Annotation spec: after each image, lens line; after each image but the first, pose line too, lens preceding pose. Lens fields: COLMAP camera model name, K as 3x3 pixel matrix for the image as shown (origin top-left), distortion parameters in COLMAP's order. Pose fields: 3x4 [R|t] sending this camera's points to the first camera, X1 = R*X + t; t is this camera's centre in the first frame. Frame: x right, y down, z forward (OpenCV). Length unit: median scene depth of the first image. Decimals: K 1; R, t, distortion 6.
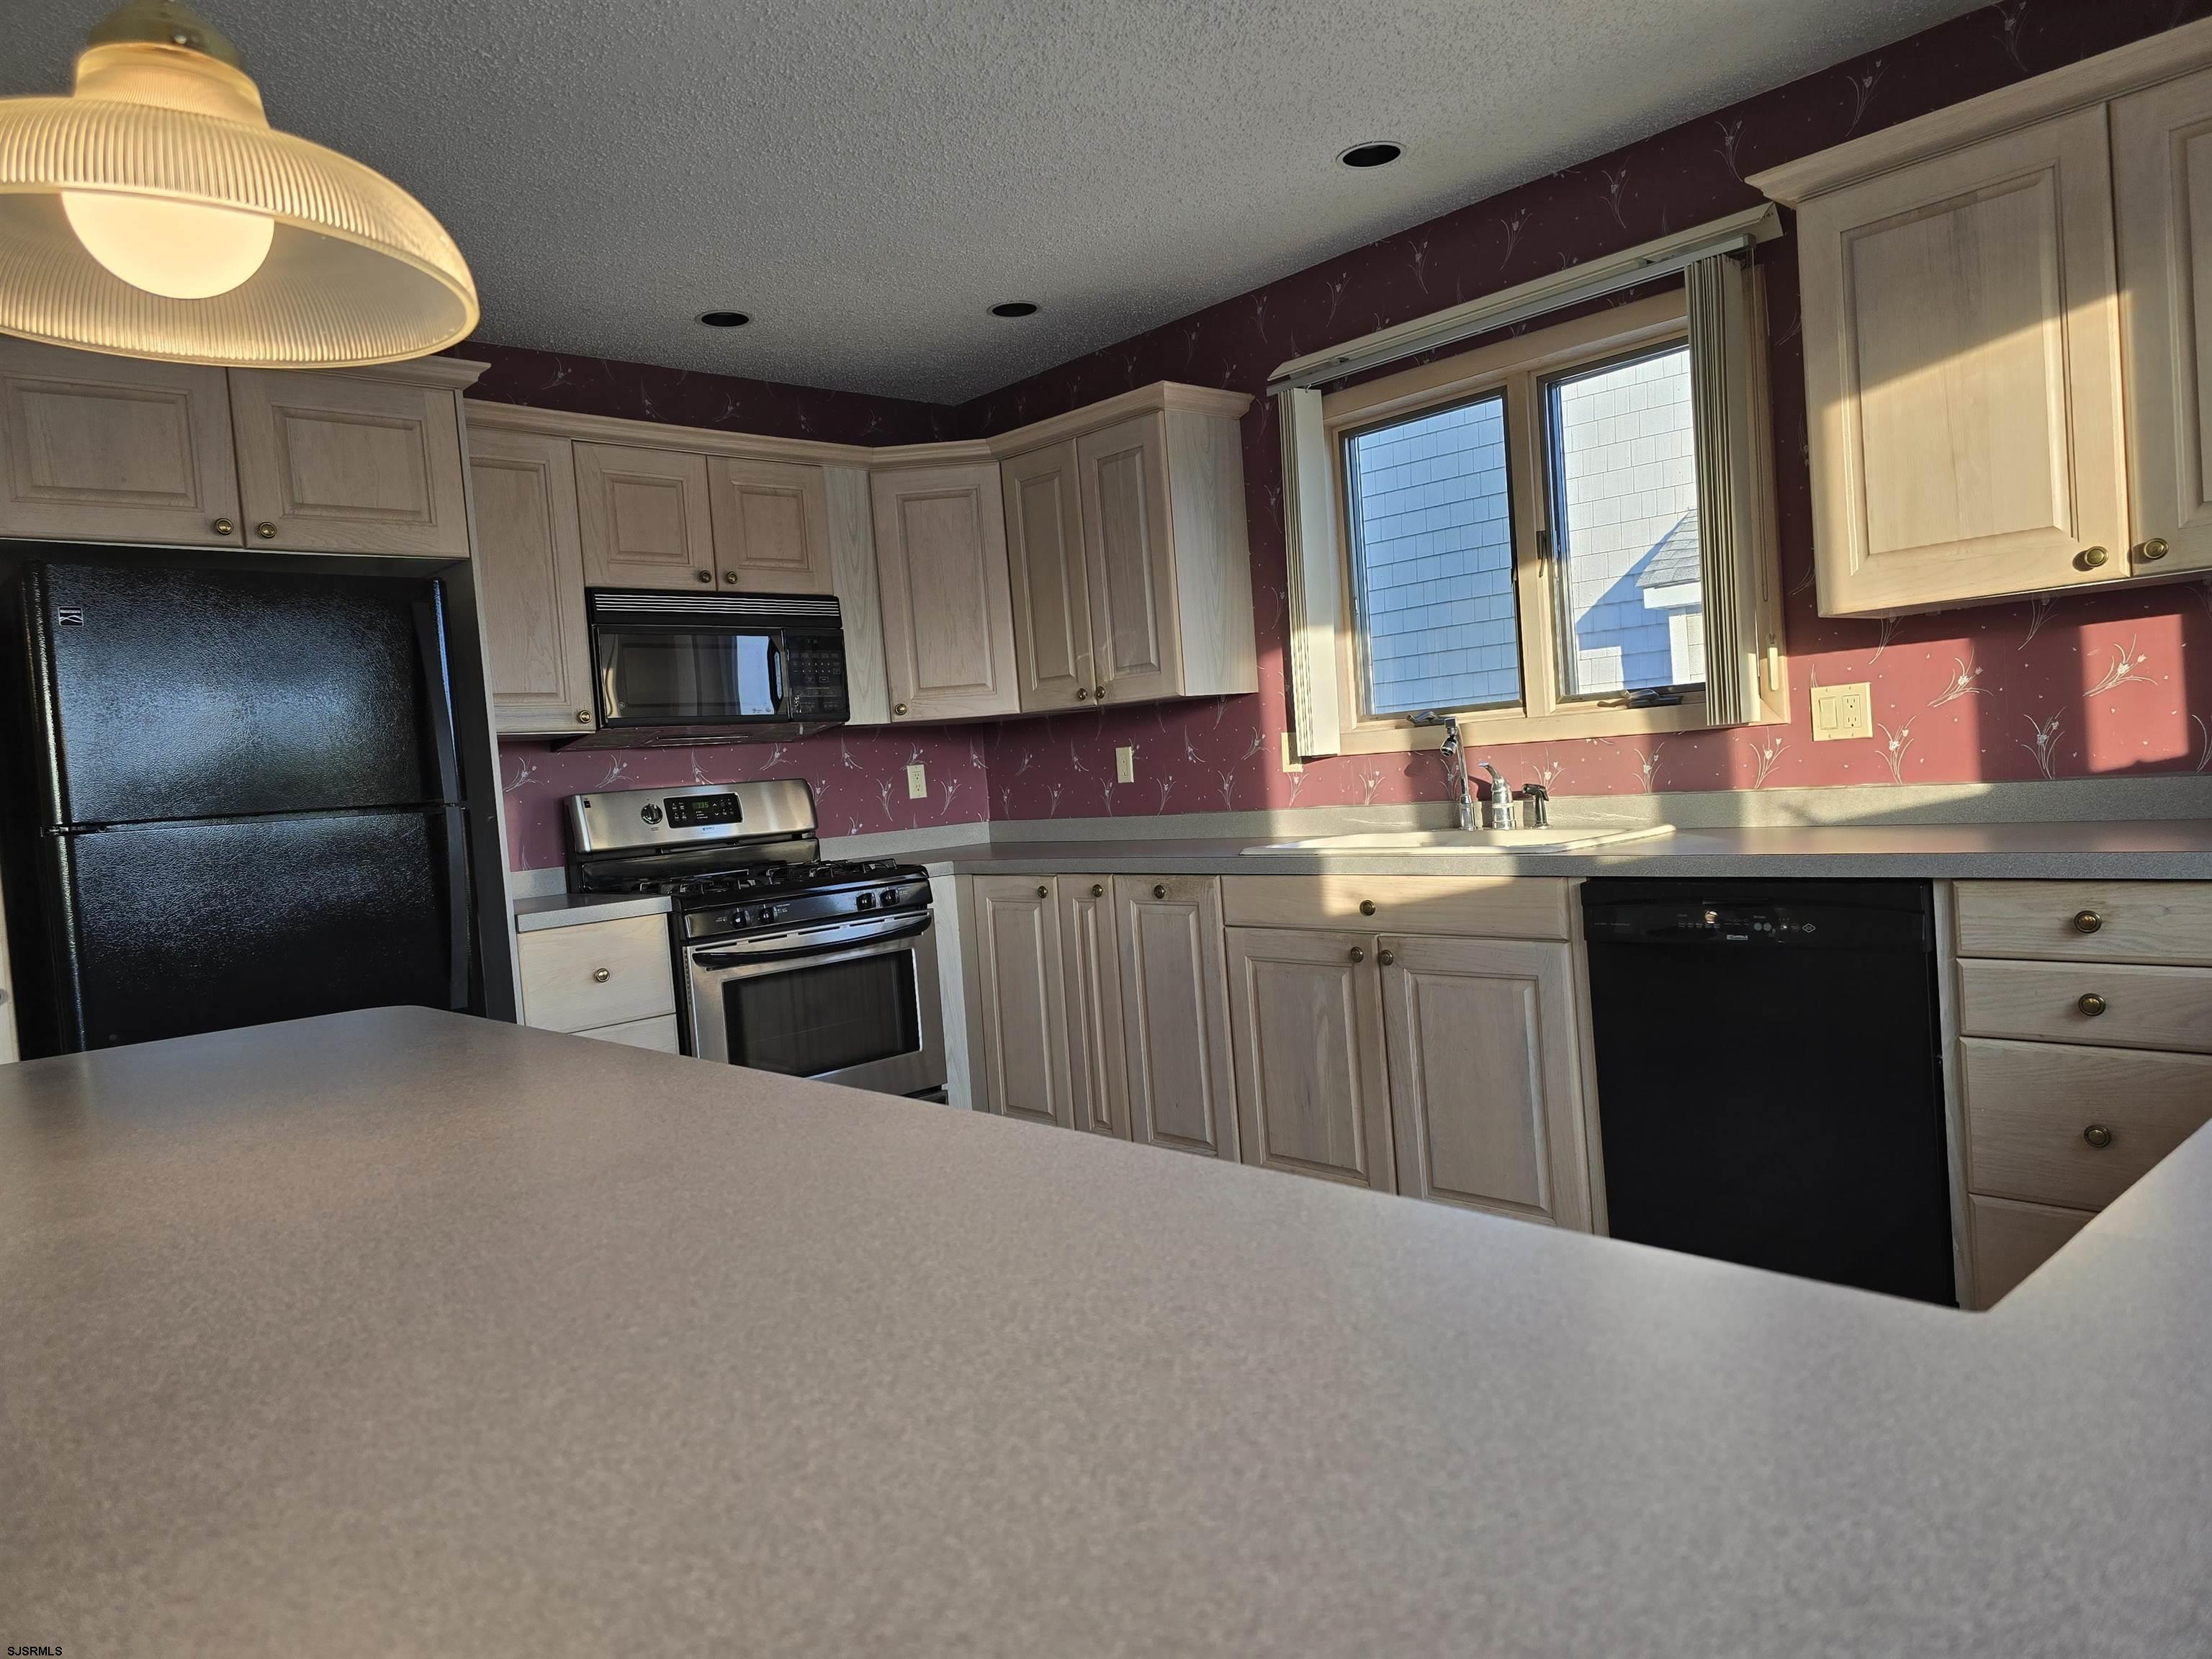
lens RADIAL K [[1483.0, 0, 1104.3], [0, 1483.0, 831.6], [0, 0, 1]] dist [0.066254, -0.060917]
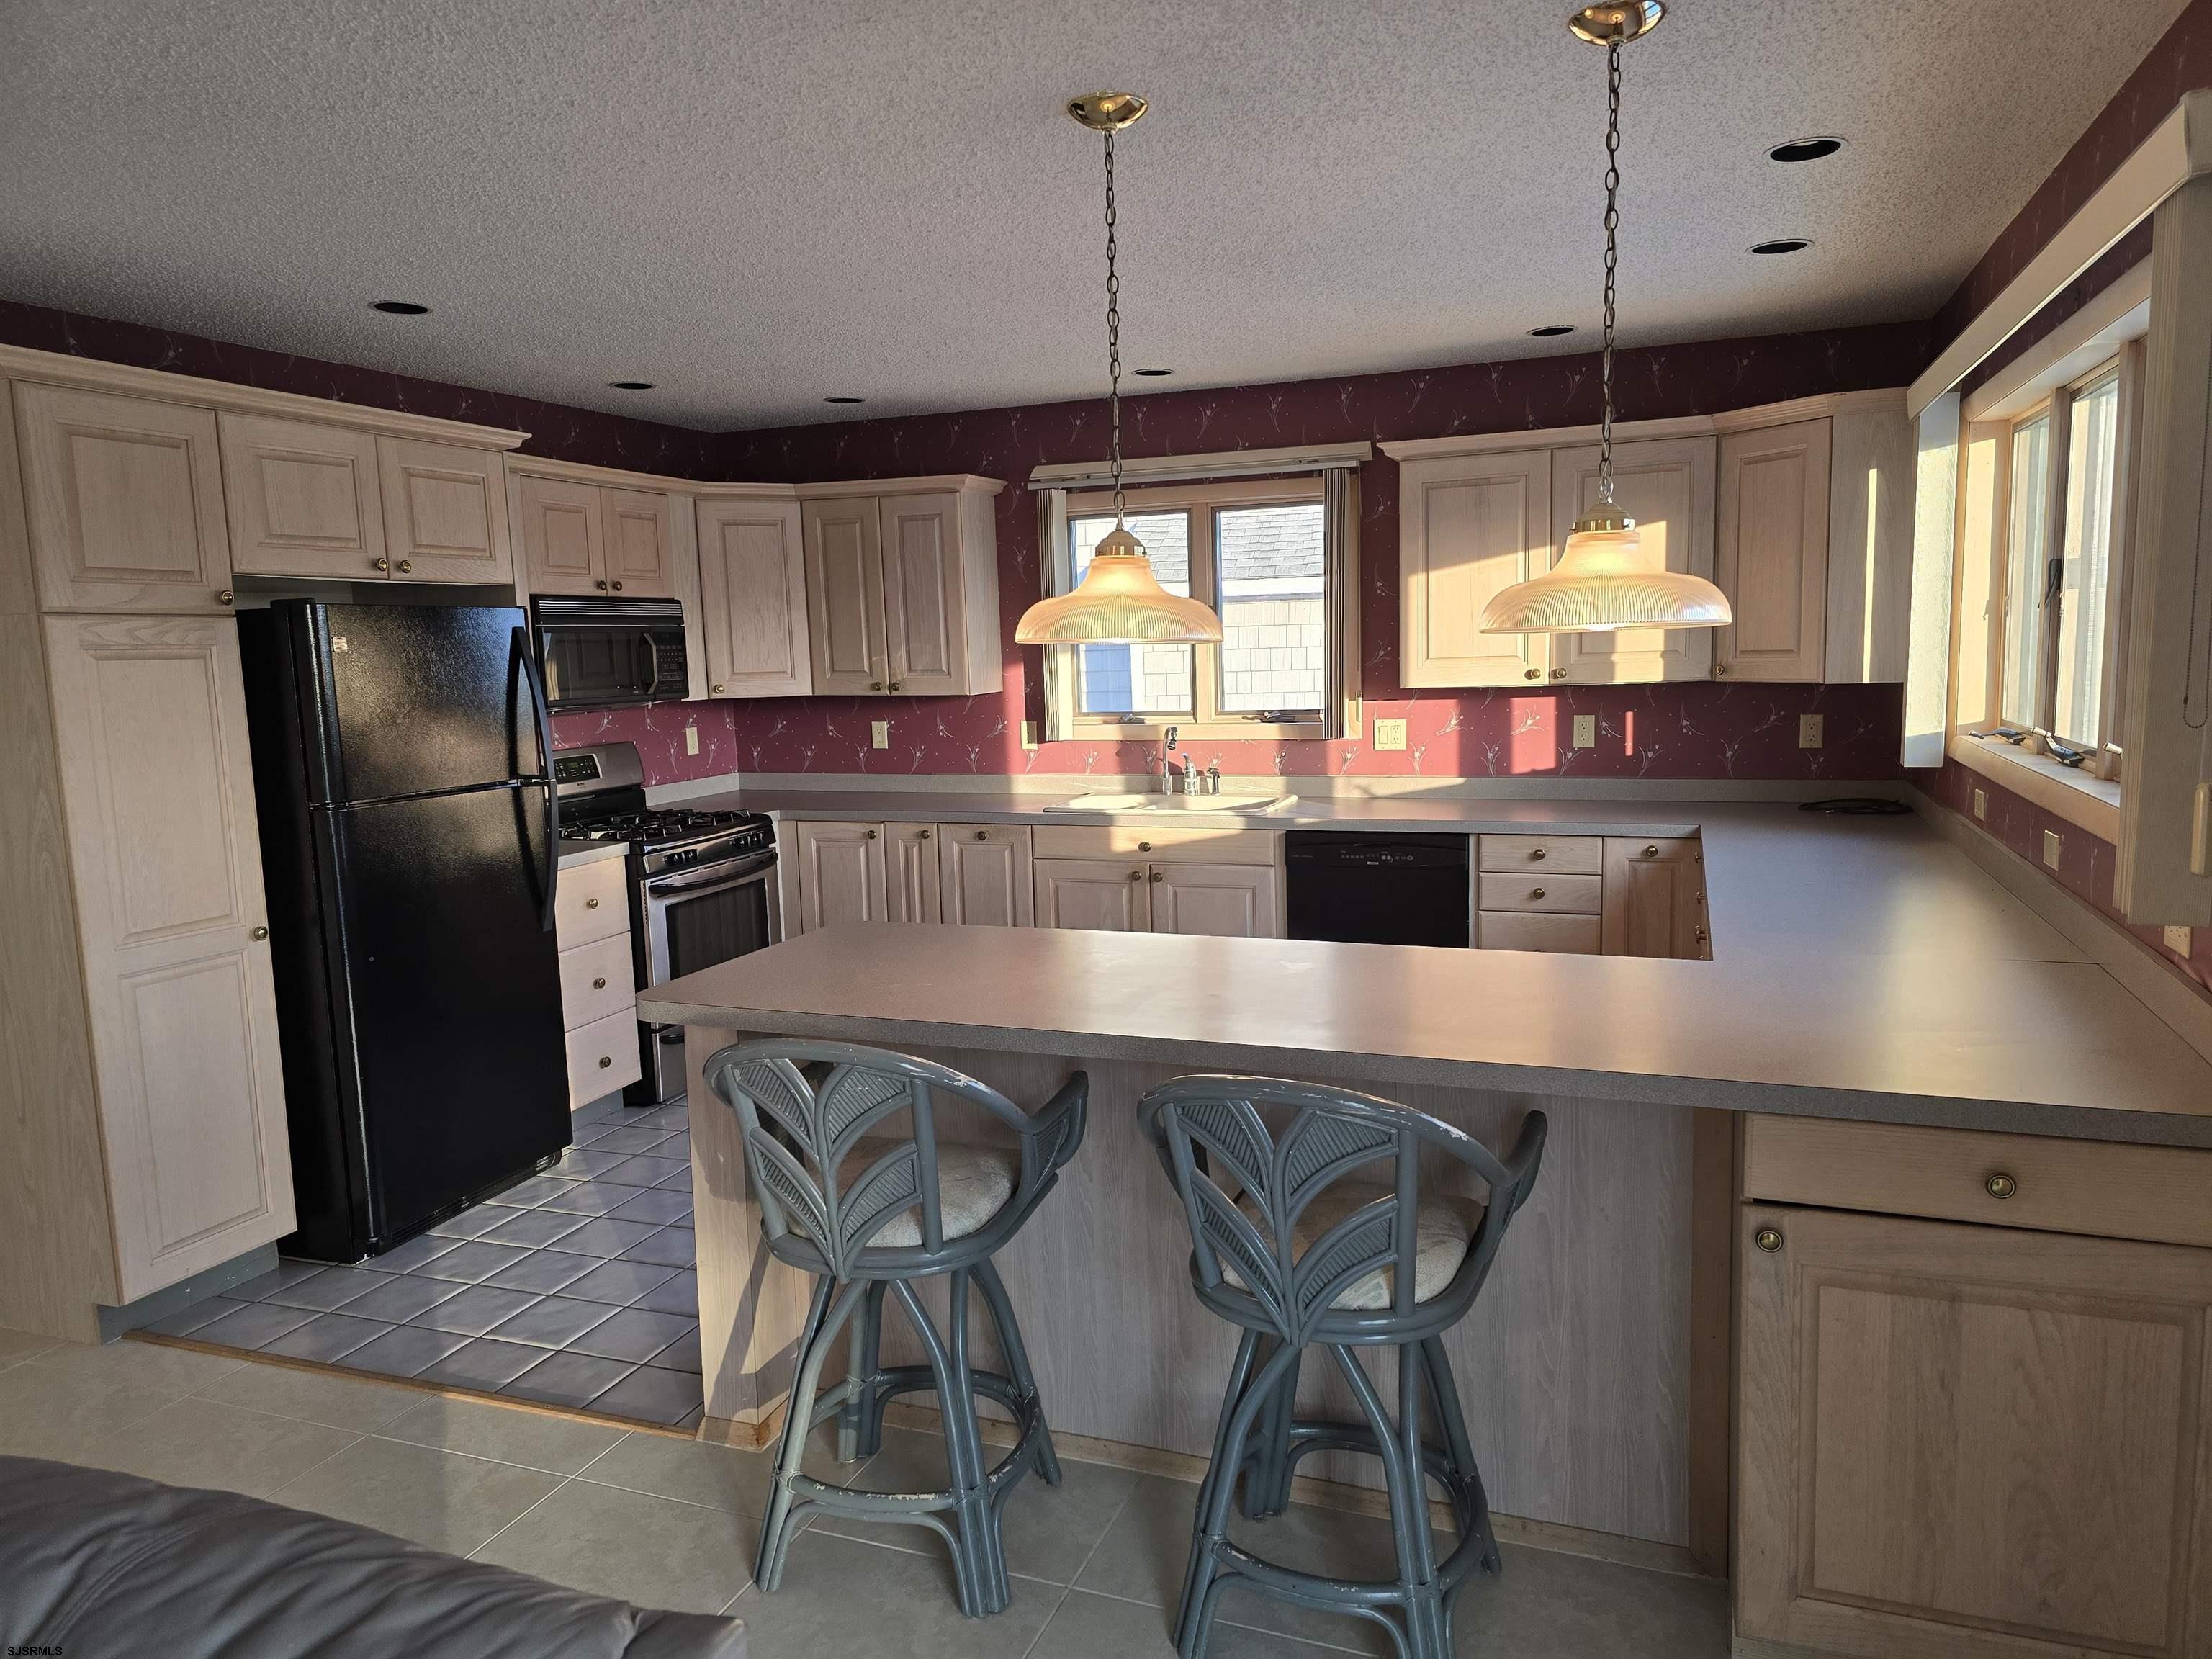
lens RADIAL K [[1483.0, 0, 1111.6], [0, 1483.0, 842.5], [0, 0, 1]] dist [0.066254, -0.060917]
pose [[0.893712, -0.012705, 0.448462, -0.502797], [-0.018654, 0.997682, 0.065440, -0.050778], [-0.448254, -0.066851, 0.891403, -0.365182]]
